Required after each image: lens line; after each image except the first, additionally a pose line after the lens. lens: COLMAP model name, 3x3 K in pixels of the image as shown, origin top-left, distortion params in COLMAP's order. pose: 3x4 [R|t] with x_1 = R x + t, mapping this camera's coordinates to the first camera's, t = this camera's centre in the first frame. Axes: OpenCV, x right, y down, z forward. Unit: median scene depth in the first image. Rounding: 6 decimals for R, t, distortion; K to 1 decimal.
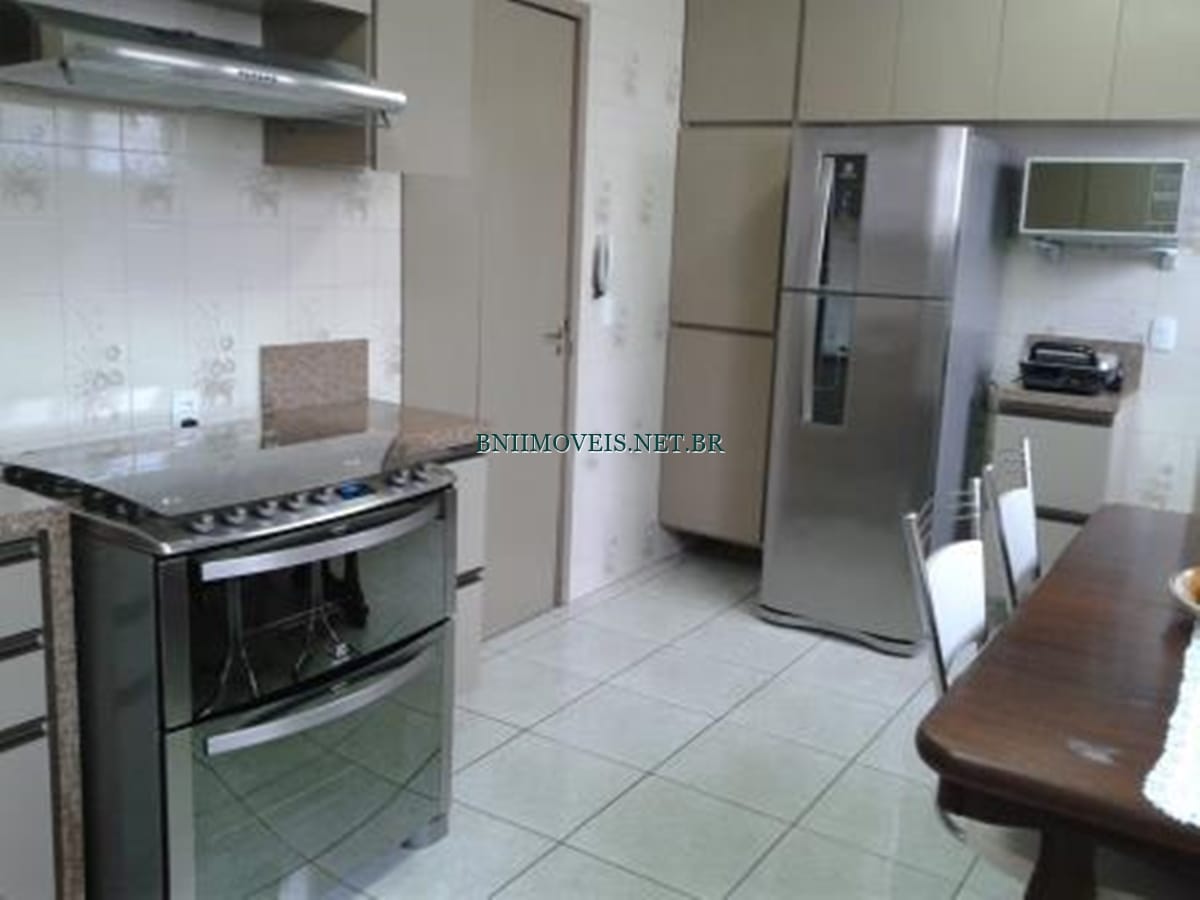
lens RADIAL K [[1107.3, 0, 598.7], [0, 1107.3, 425.0], [0, 0, 1]] dist [0.080040, -0.173291]
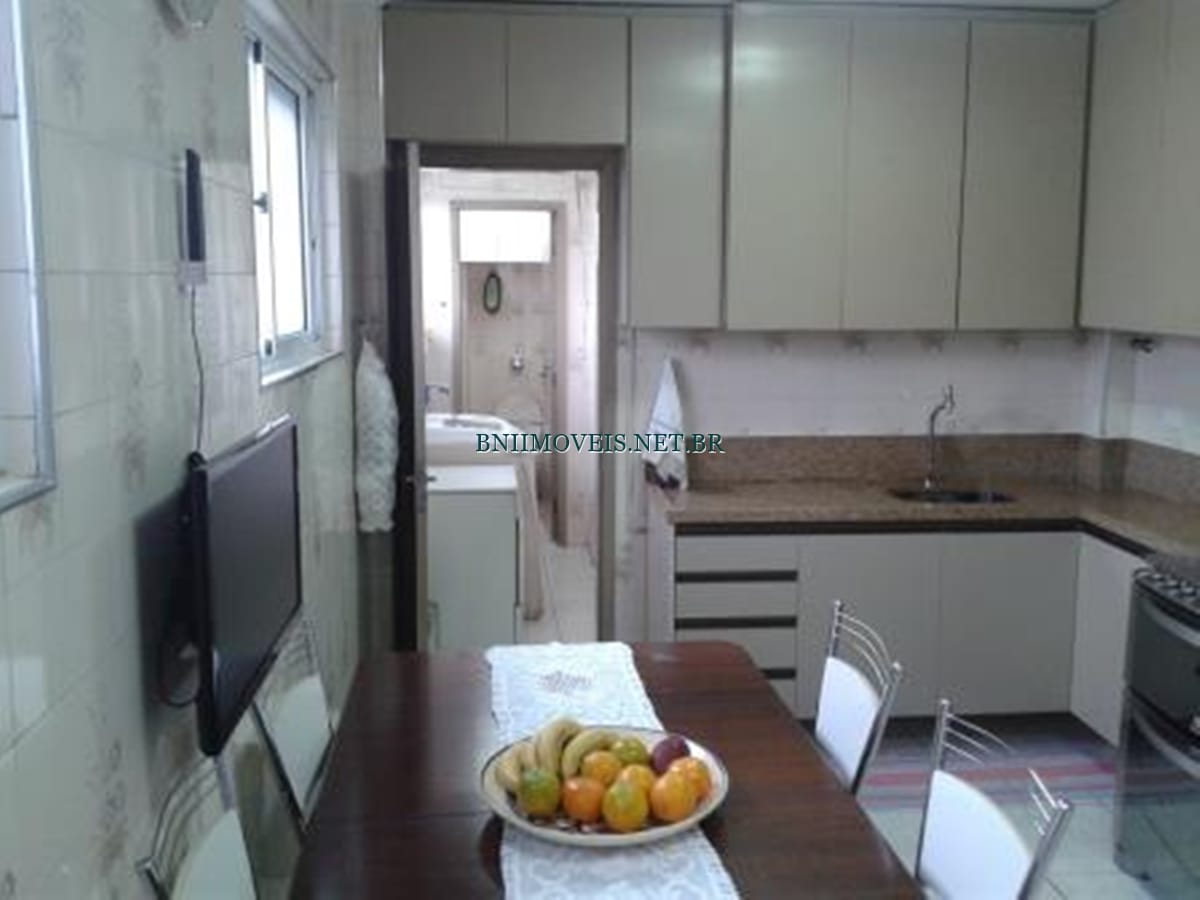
lens RADIAL K [[1107.3, 0, 598.7], [0, 1107.3, 425.0], [0, 0, 1]] dist [0.080040, -0.173291]
pose [[-0.784326, 0.034821, -0.619371, 0.629829], [-0.150082, 0.958113, 0.243917, -0.191356], [0.601920, 0.284267, -0.746247, 0.840611]]
